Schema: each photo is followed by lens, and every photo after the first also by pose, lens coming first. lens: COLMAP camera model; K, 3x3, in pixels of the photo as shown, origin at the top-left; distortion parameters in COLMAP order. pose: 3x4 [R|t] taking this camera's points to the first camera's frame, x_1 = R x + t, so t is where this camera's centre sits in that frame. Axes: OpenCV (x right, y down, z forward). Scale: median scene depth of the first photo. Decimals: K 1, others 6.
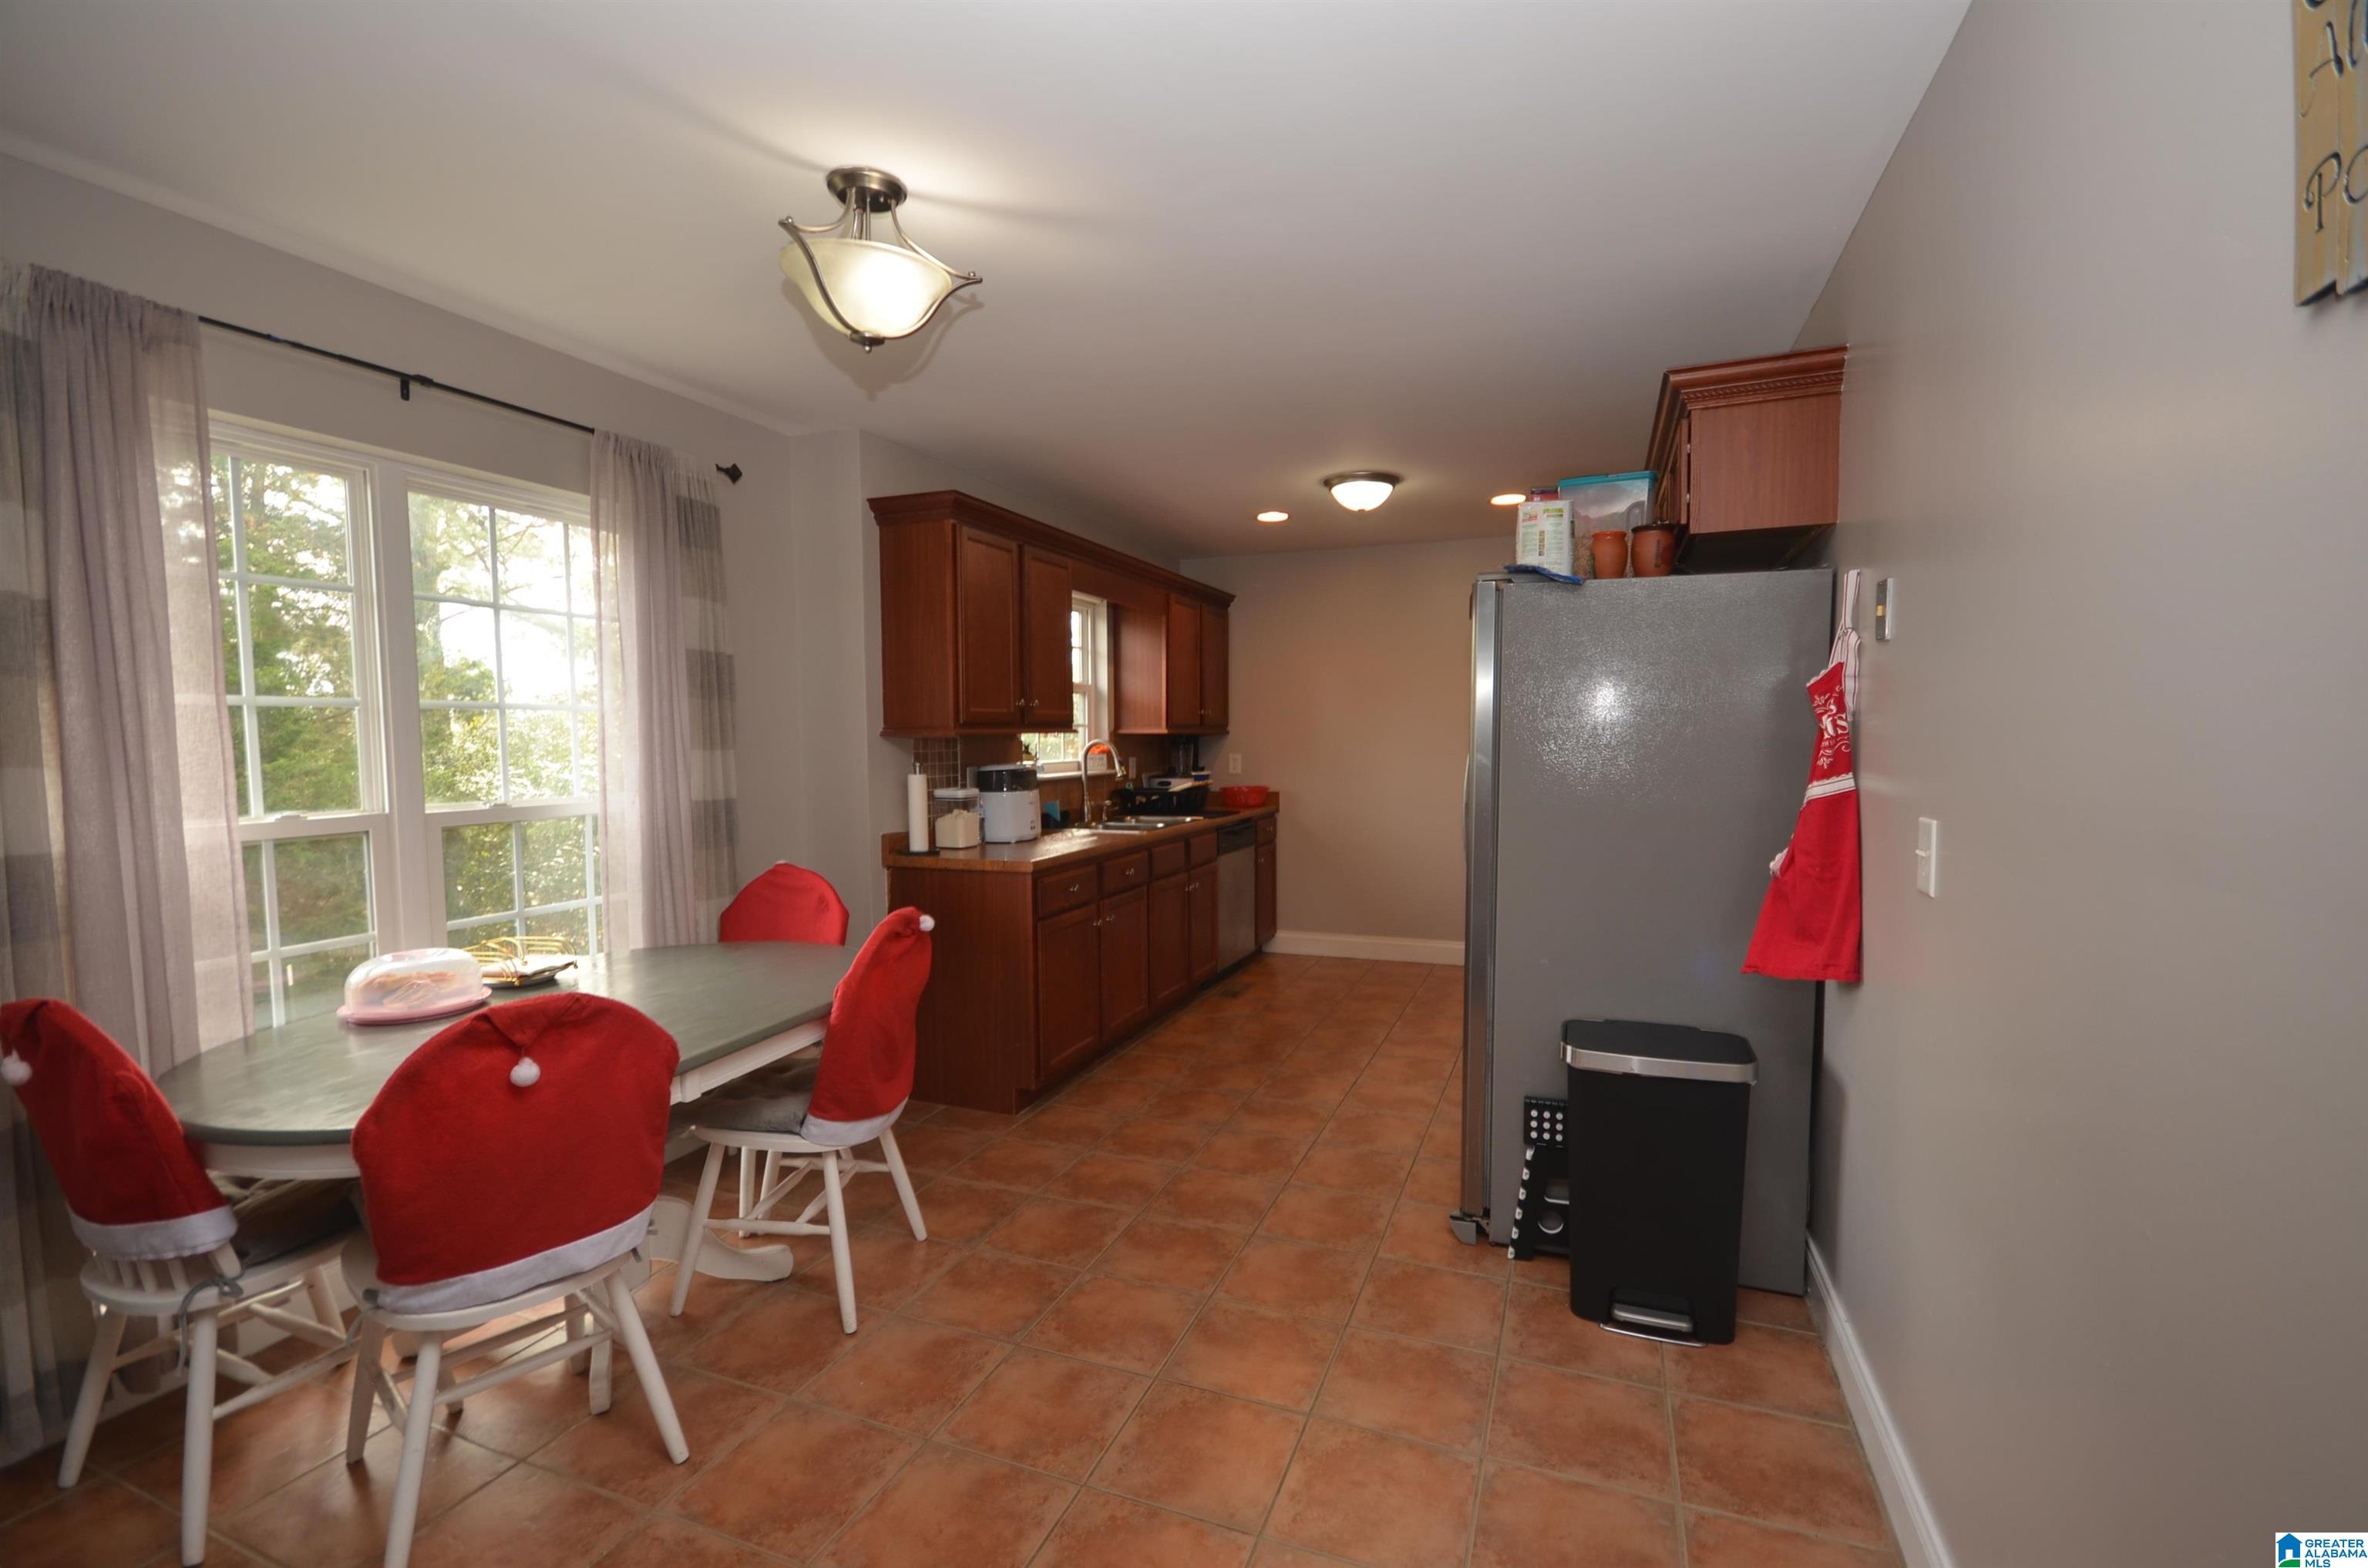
lens RADIAL K [[1032.3, 0, 1192.7], [0, 1032.3, 806.5], [0, 0, 1]] dist [-0.008755, 0.000000]
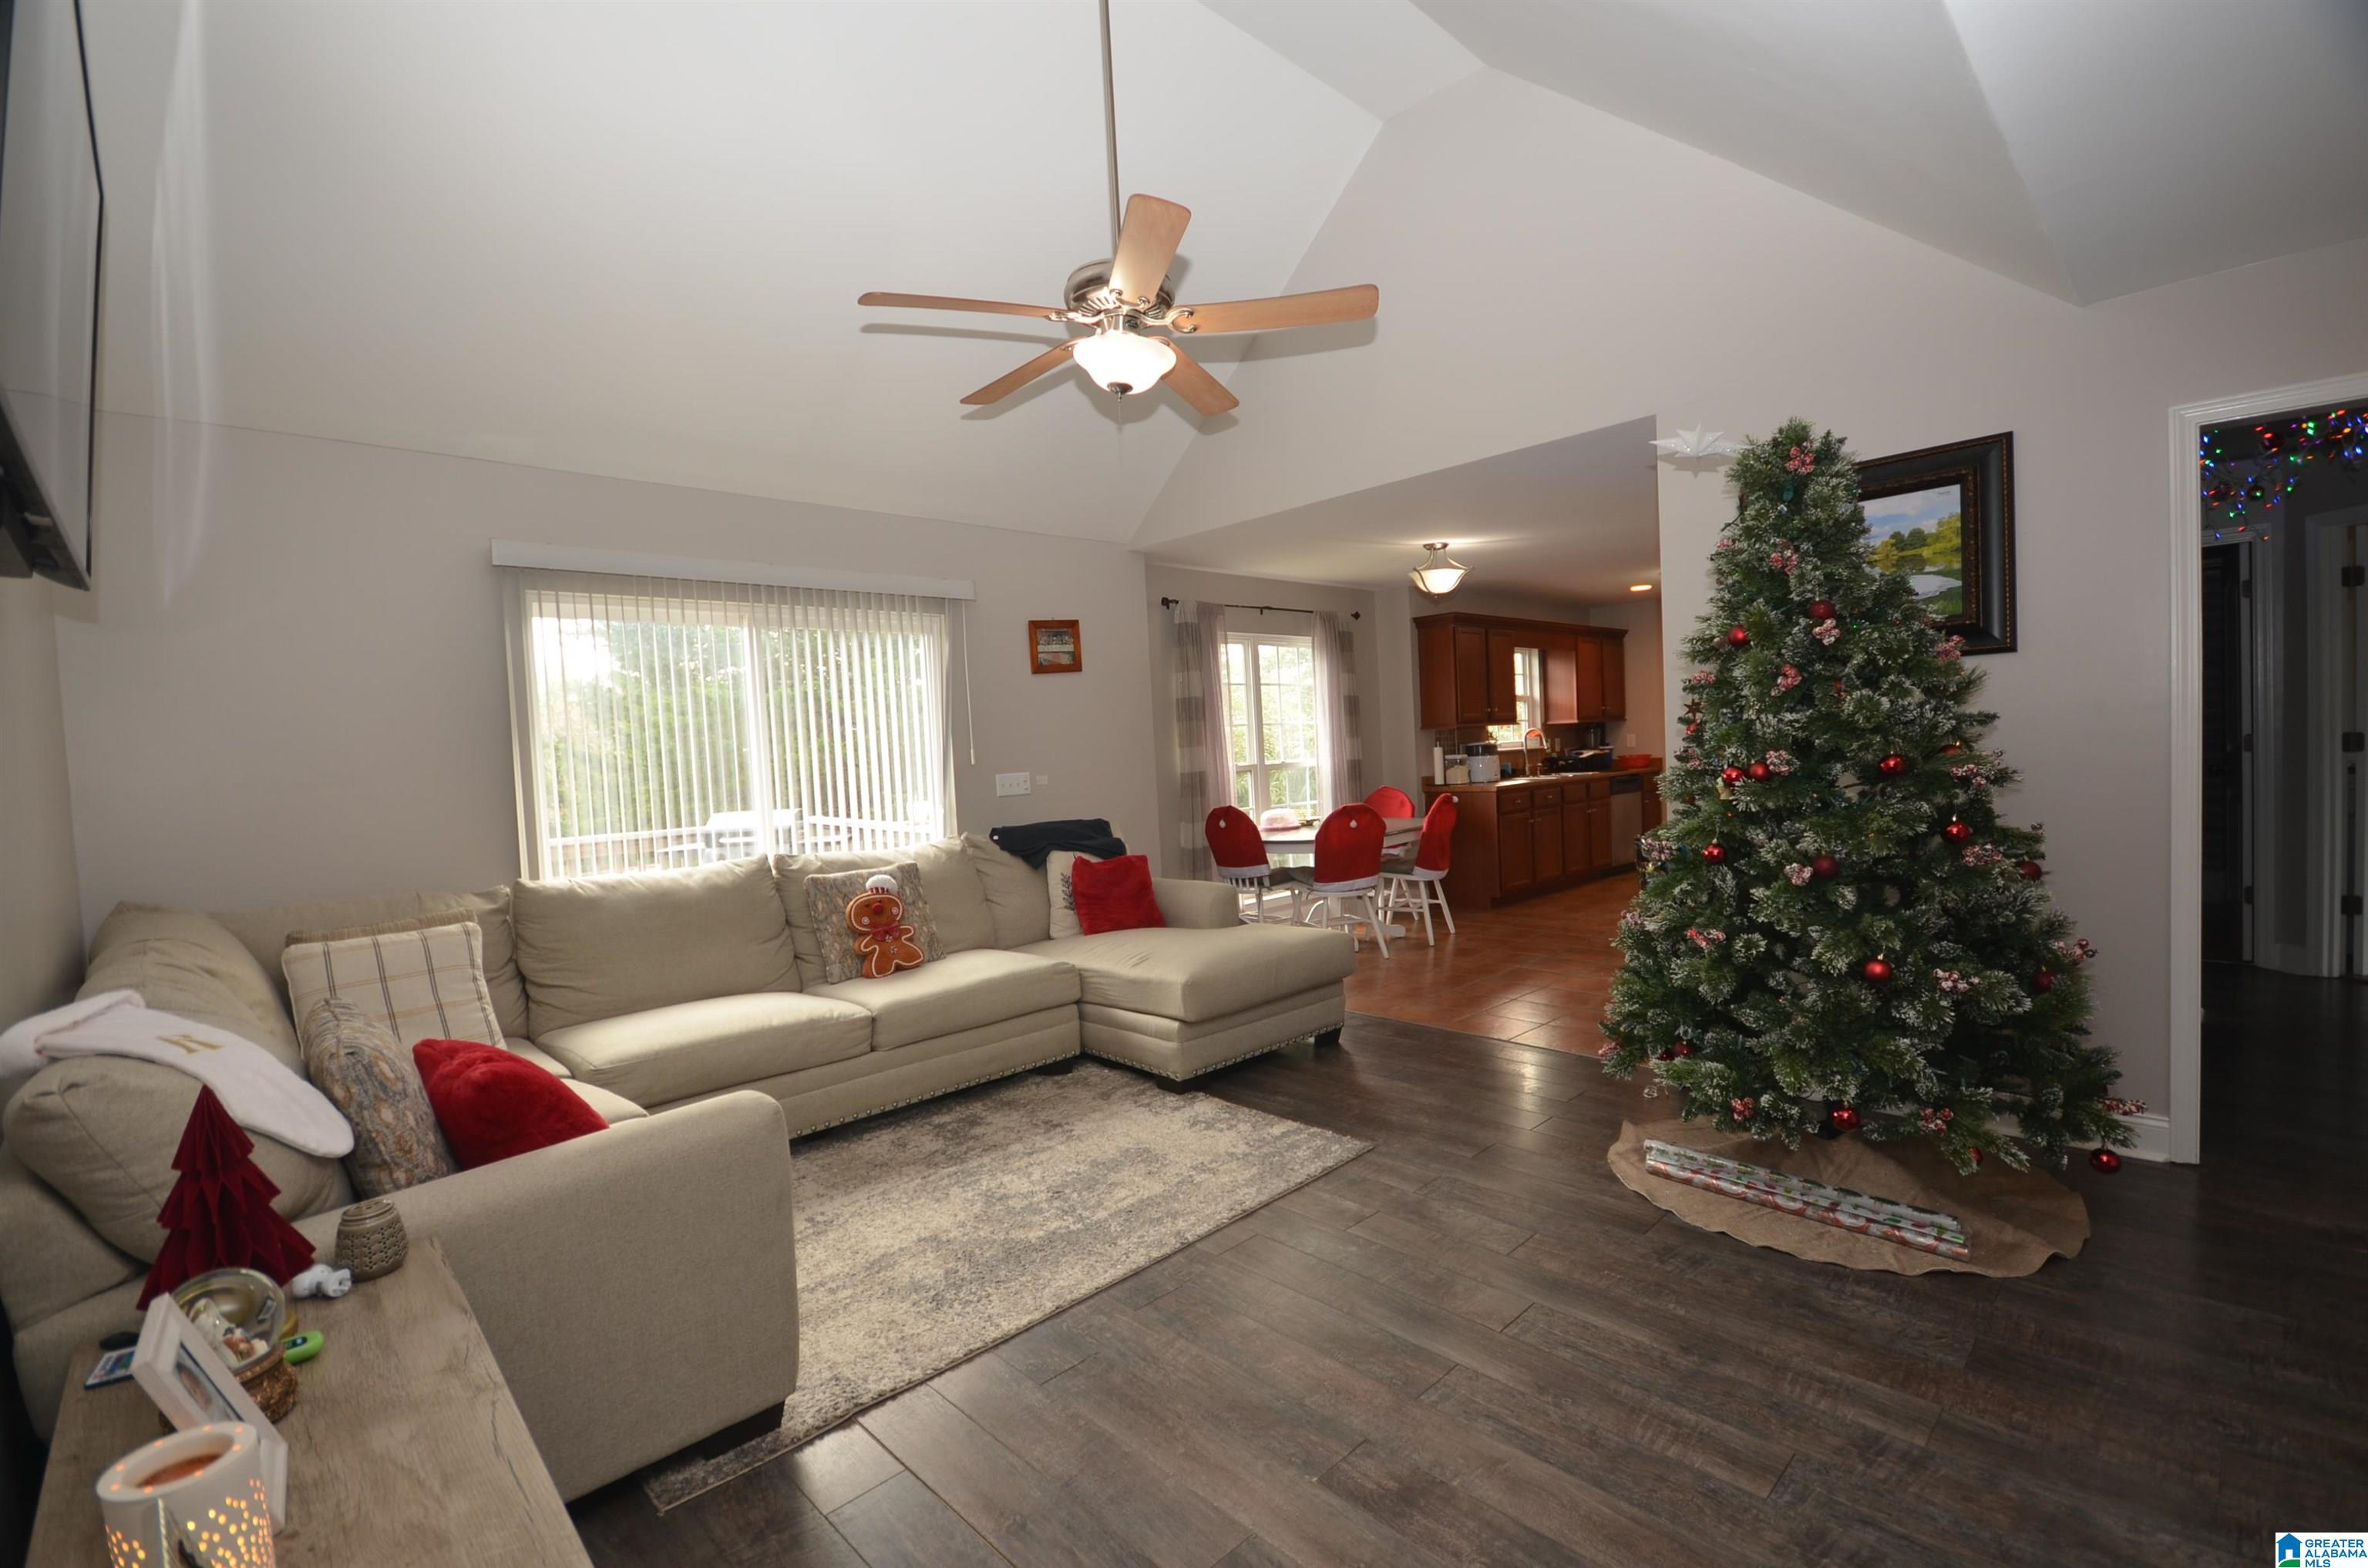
lens RADIAL K [[1032.3, 0, 1192.7], [0, 1032.3, 806.5], [0, 0, 1]] dist [-0.008755, 0.000000]
pose [[0.908144, -0.018664, -0.418242, 0.135279], [0.017055, 0.999826, -0.007585, 0.086146], [0.418311, -0.000245, 0.908304, -0.985631]]
